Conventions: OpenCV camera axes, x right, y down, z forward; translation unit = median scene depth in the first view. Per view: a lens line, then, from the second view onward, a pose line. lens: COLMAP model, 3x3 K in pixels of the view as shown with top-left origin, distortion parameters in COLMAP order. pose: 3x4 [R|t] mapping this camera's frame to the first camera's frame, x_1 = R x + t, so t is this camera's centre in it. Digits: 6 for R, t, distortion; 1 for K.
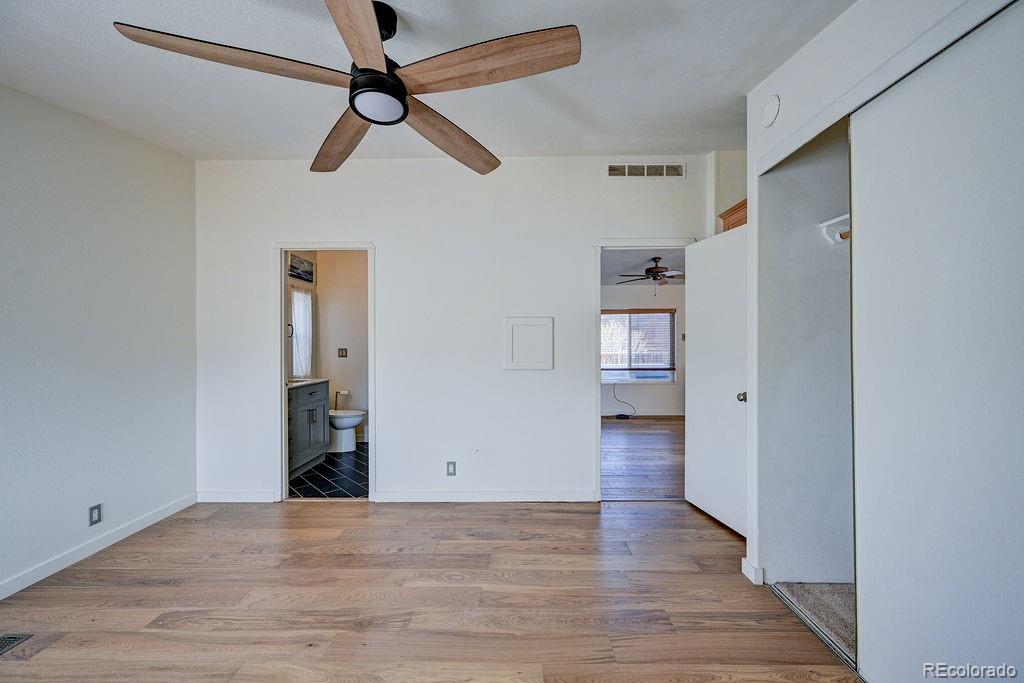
lens RADIAL K [[404.1, 0, 516.5], [0, 404.1, 342.9], [0, 0, 1]] dist [0.000205, 0.000371]
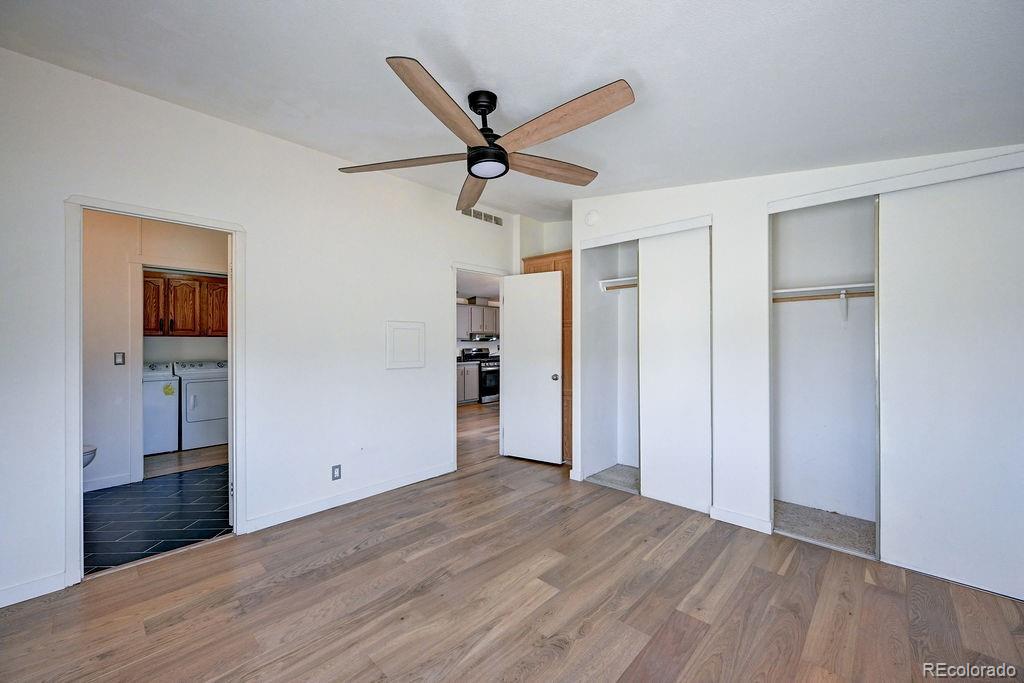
lens RADIAL K [[404.1, 0, 516.5], [0, 404.1, 342.9], [0, 0, 1]] dist [0.000205, 0.000371]
pose [[0.673354, -0.000257, 0.739321, -0.784613], [0.003368, 0.999991, -0.002720, -0.000555], [-0.739313, 0.004322, 0.673348, 0.016392]]
